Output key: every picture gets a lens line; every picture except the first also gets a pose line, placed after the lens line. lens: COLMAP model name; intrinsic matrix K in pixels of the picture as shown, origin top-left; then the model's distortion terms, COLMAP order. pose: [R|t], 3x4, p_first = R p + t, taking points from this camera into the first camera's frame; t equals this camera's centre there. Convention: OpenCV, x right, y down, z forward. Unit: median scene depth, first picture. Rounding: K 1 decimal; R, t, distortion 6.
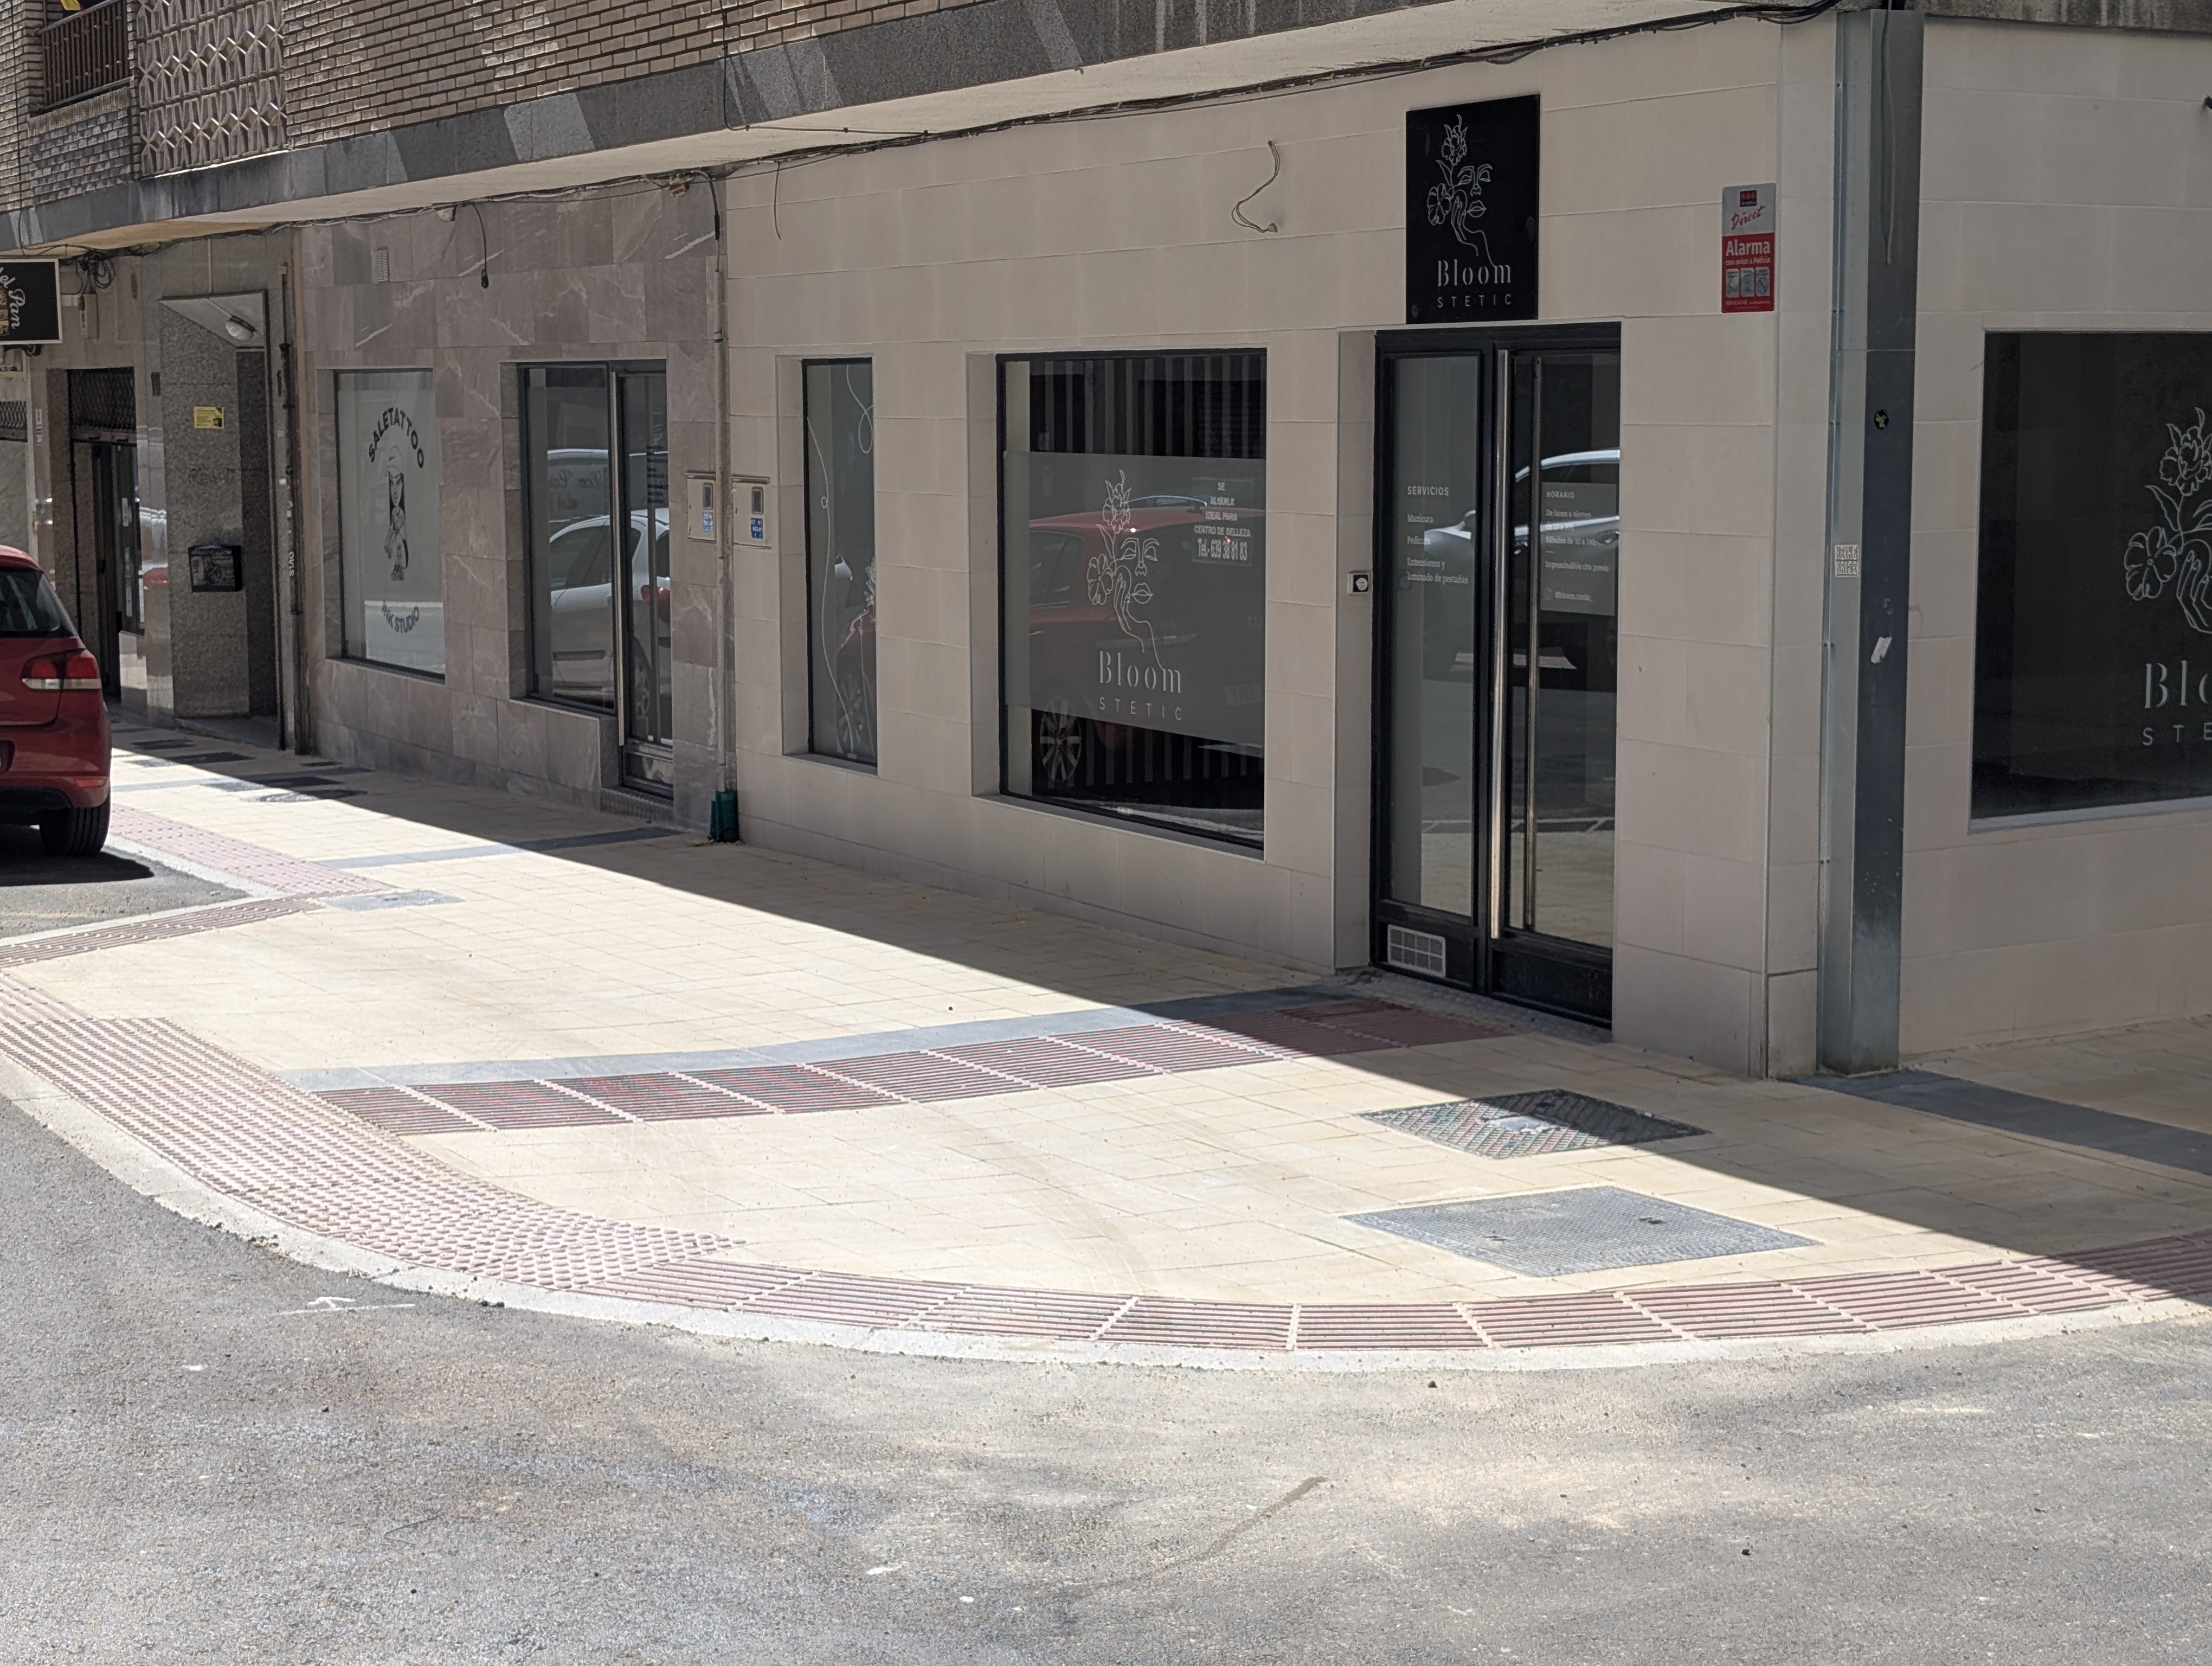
lens RADIAL K [[3435.7, 0, 1103.8], [0, 3435.7, 836.5], [0, 0, 1]] dist [0.085758, 0.000000]
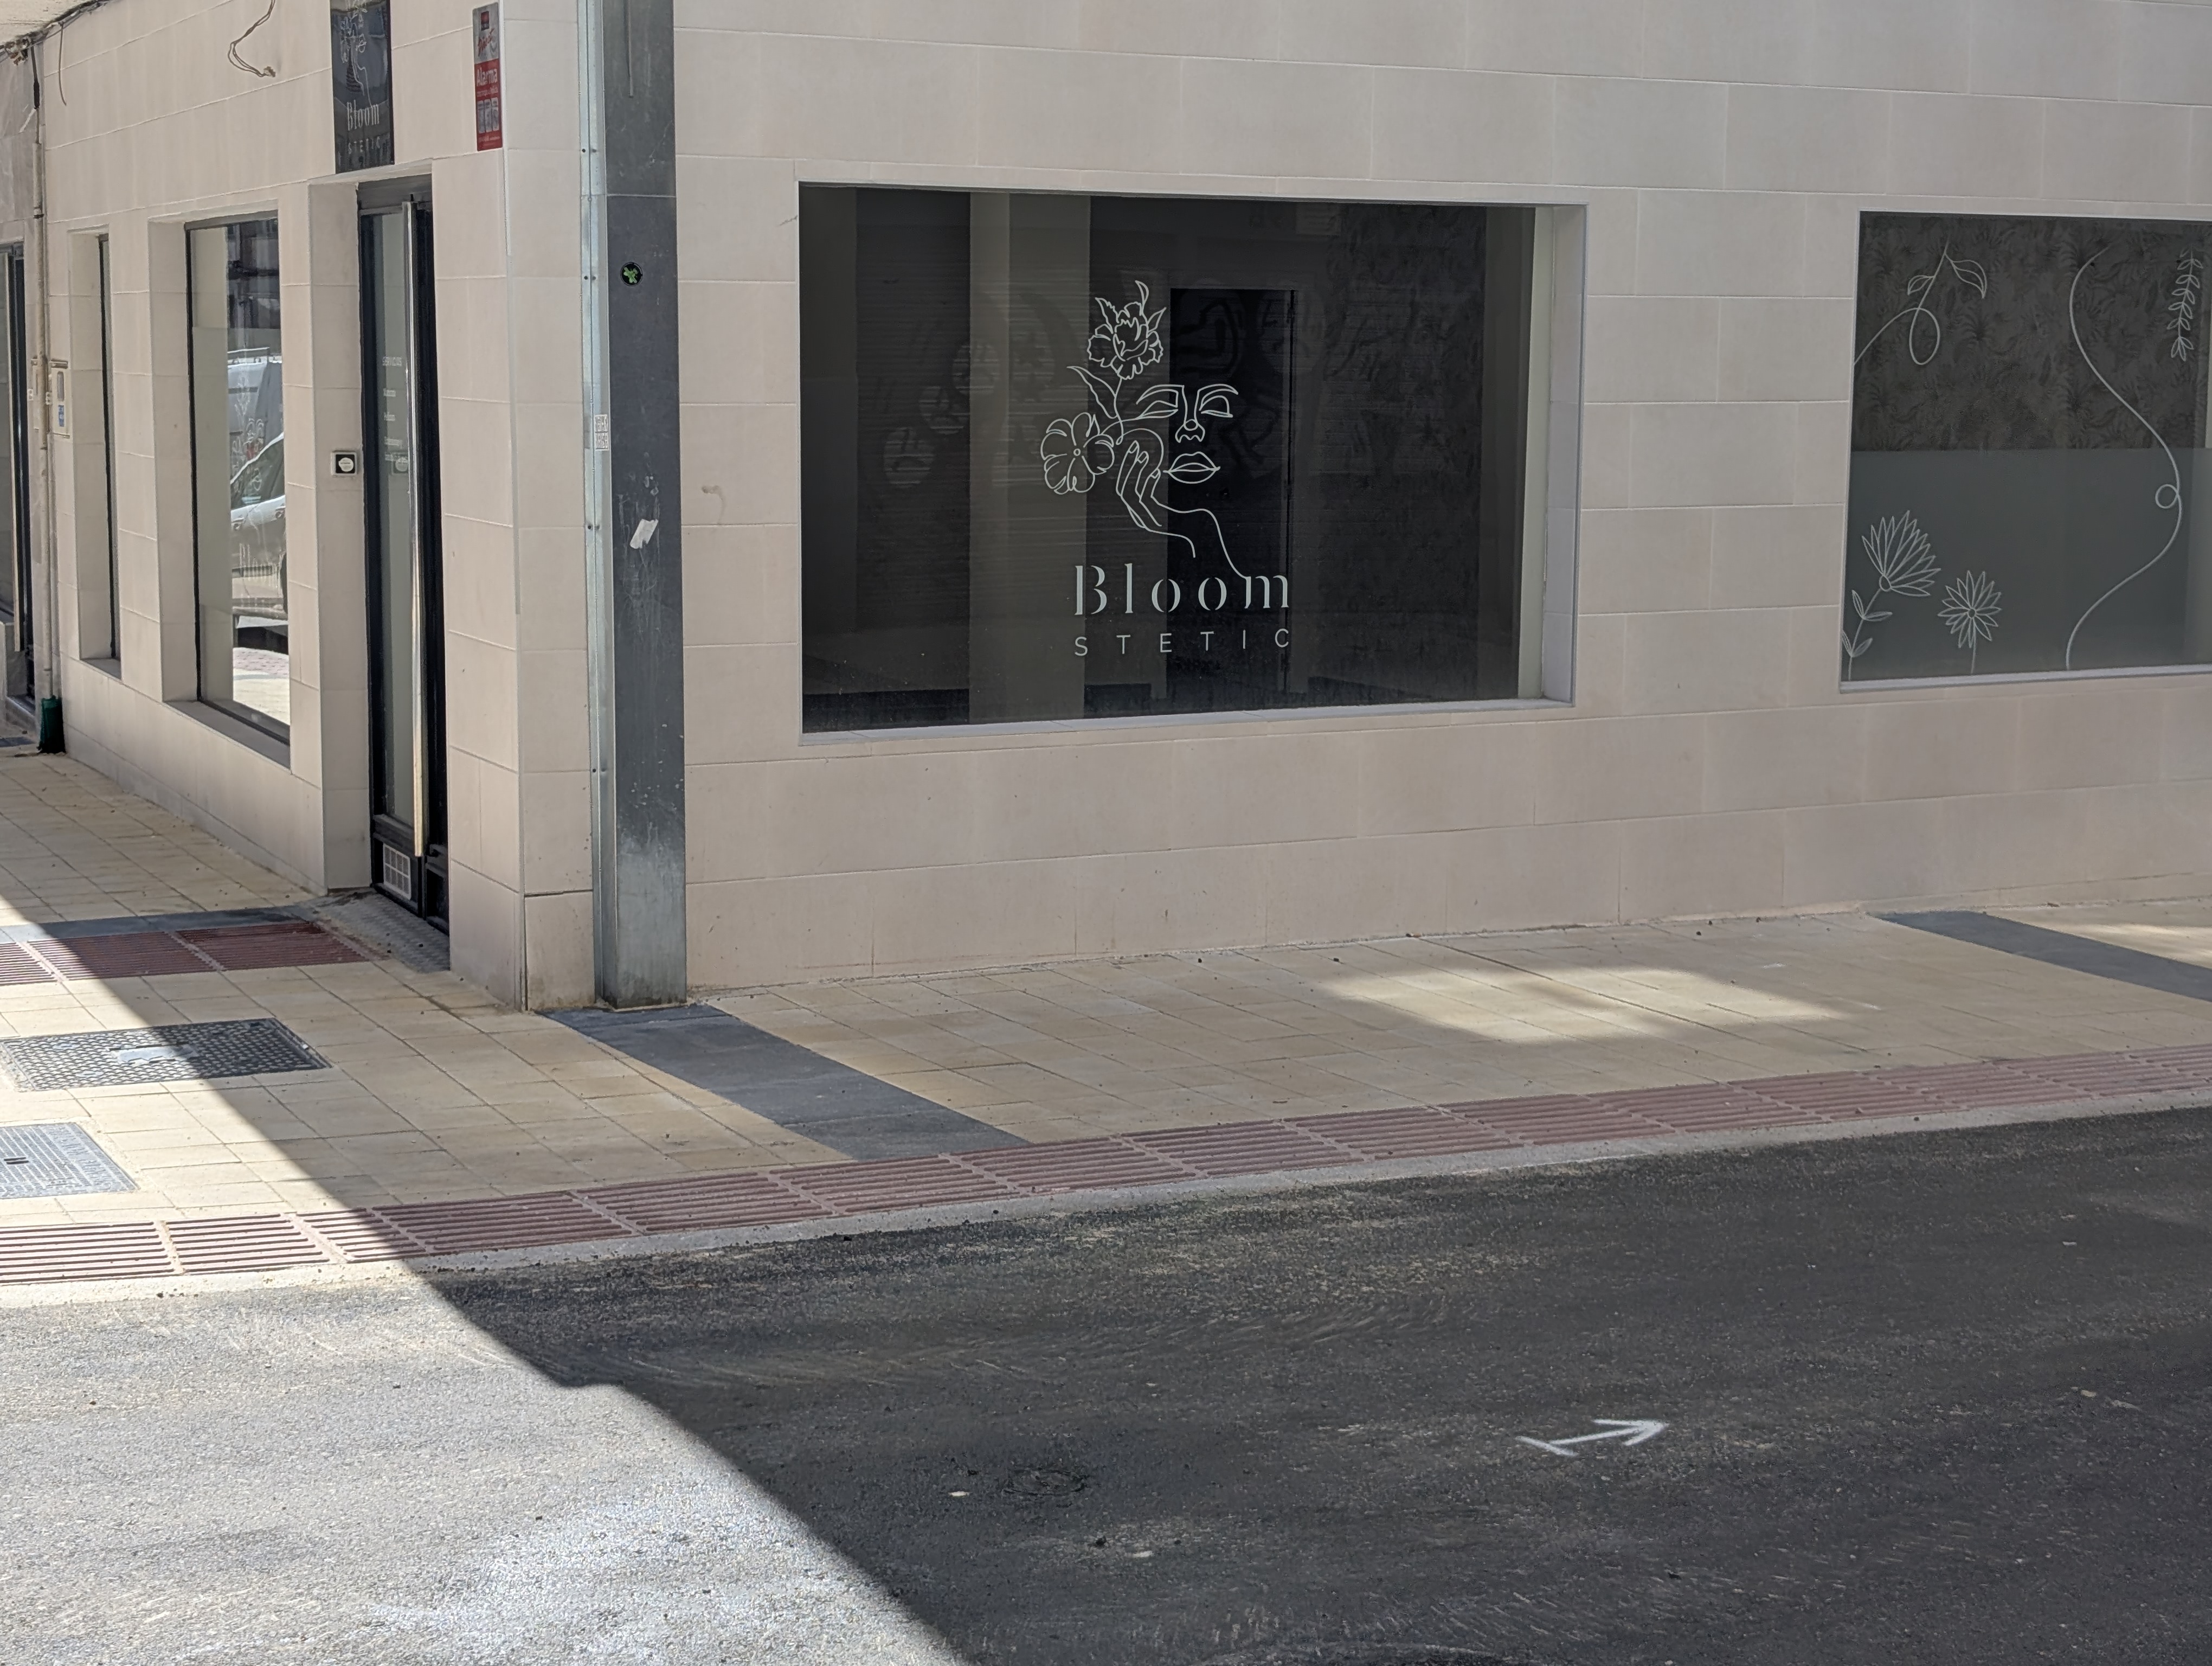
lens RADIAL K [[3435.7, 0, 1103.3], [0, 3435.7, 829.2], [0, 0, 1]] dist [0.085758, 0.000000]
pose [[0.997860, 0.024686, -0.060552, 0.395015], [-0.024014, 0.999642, 0.011796, 0.008835], [0.060822, -0.010316, 0.998095, 0.115521]]
